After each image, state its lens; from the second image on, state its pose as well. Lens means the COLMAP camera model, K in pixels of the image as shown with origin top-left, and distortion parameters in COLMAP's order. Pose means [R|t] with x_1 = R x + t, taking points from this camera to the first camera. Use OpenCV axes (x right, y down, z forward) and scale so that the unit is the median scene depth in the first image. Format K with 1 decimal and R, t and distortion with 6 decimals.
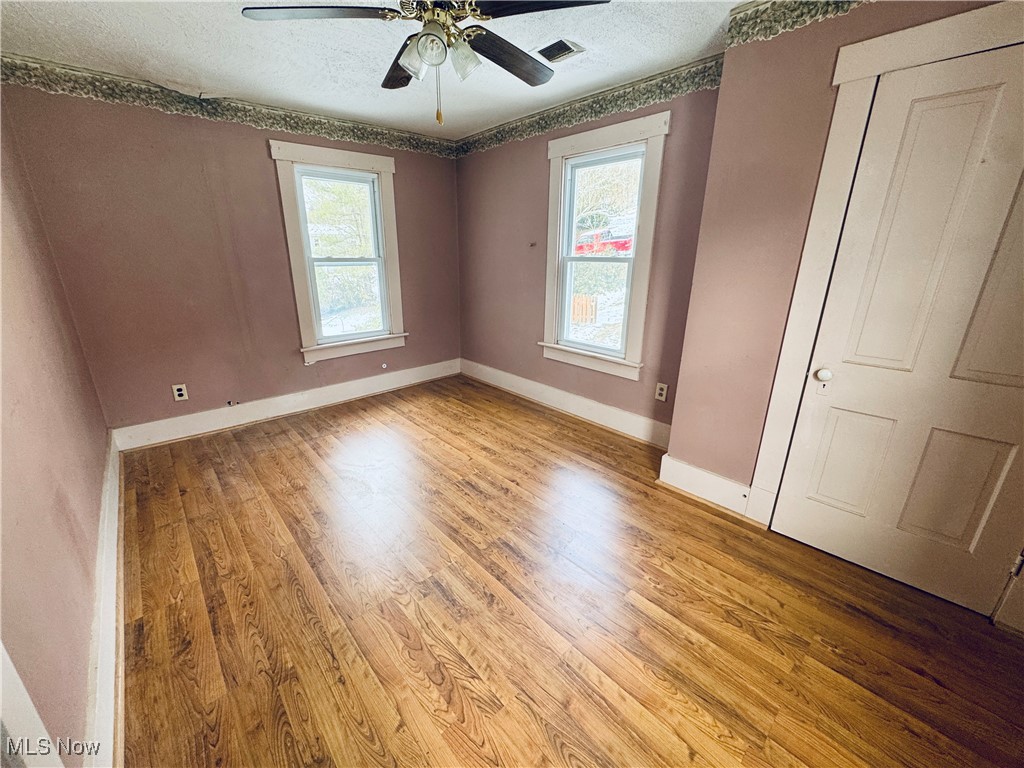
lens RADIAL K [[407.9, 0, 508.1], [0, 407.9, 381.9], [0, 0, 1]] dist [-0.003016, 0.000094]
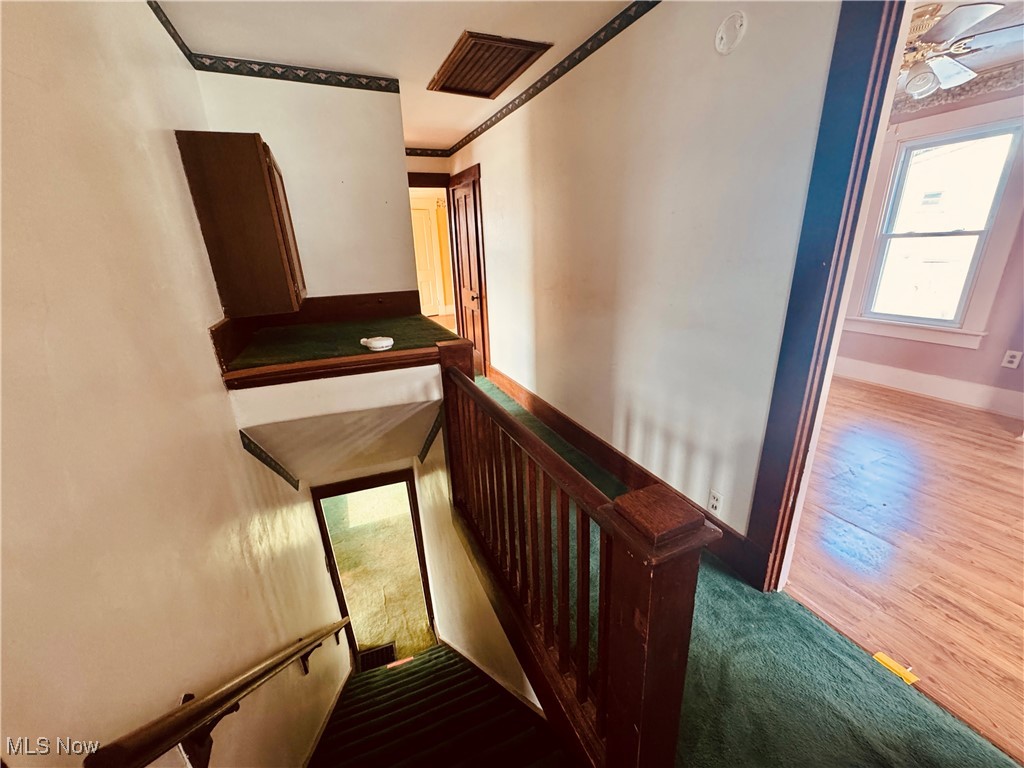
lens RADIAL K [[407.9, 0, 509.6], [0, 407.9, 381.3], [0, 0, 1]] dist [-0.003016, 0.000094]
pose [[0.947704, 0.053992, -0.314550, -0.497515], [-0.047562, 0.998473, 0.028089, 0.110006], [0.315586, -0.011660, 0.948825, -0.375249]]
